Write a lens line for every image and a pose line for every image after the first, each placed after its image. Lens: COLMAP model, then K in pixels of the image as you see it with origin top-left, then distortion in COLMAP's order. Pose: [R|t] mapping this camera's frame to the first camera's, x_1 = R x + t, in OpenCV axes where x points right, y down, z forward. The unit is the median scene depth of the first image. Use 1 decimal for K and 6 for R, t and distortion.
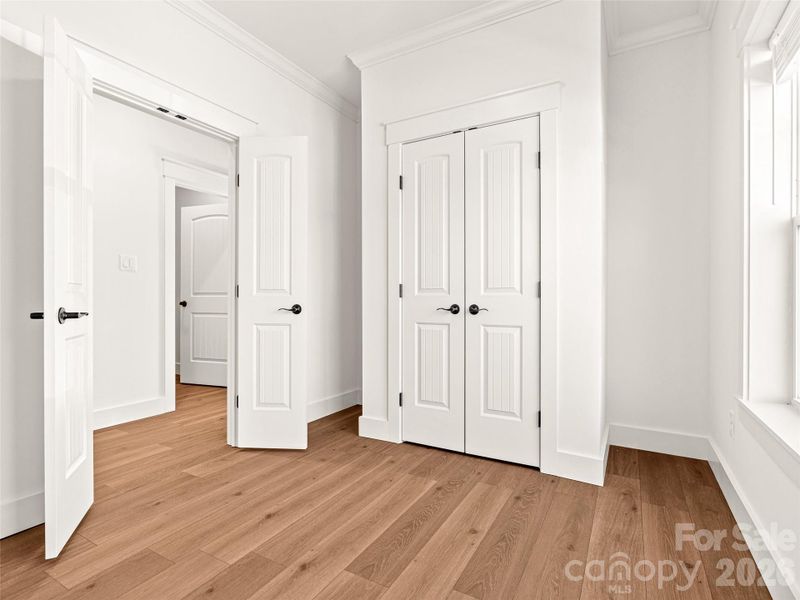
lens RADIAL K [[408.8, 0, 400.8], [0, 408.8, 299.1], [0, 0, 1]] dist [-0.006625, 0.002527]
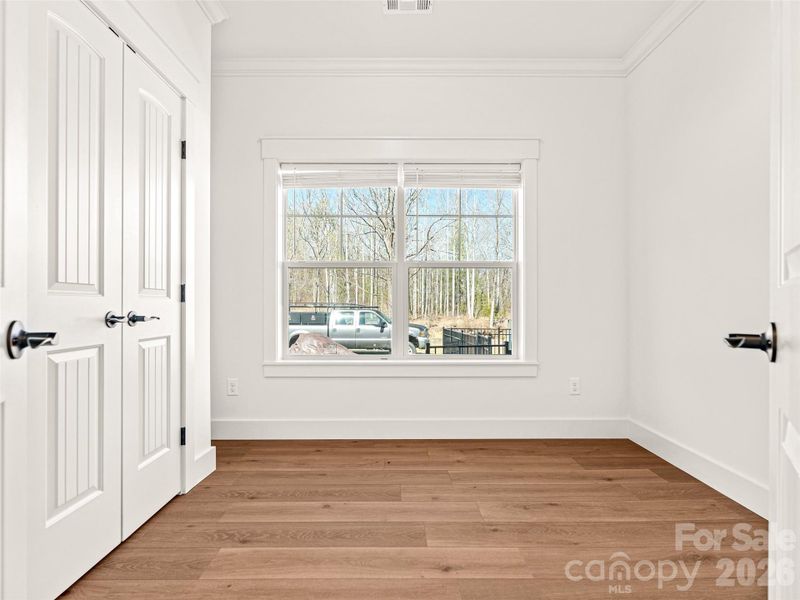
lens RADIAL K [[408.8, 0, 401.4], [0, 408.8, 301.3], [0, 0, 1]] dist [-0.006625, 0.002527]
pose [[-0.498521, 0.003447, 0.866871, -0.876951], [0.004025, 0.999991, -0.001662, -0.000491], [-0.866868, 0.002661, -0.498530, 1.325692]]
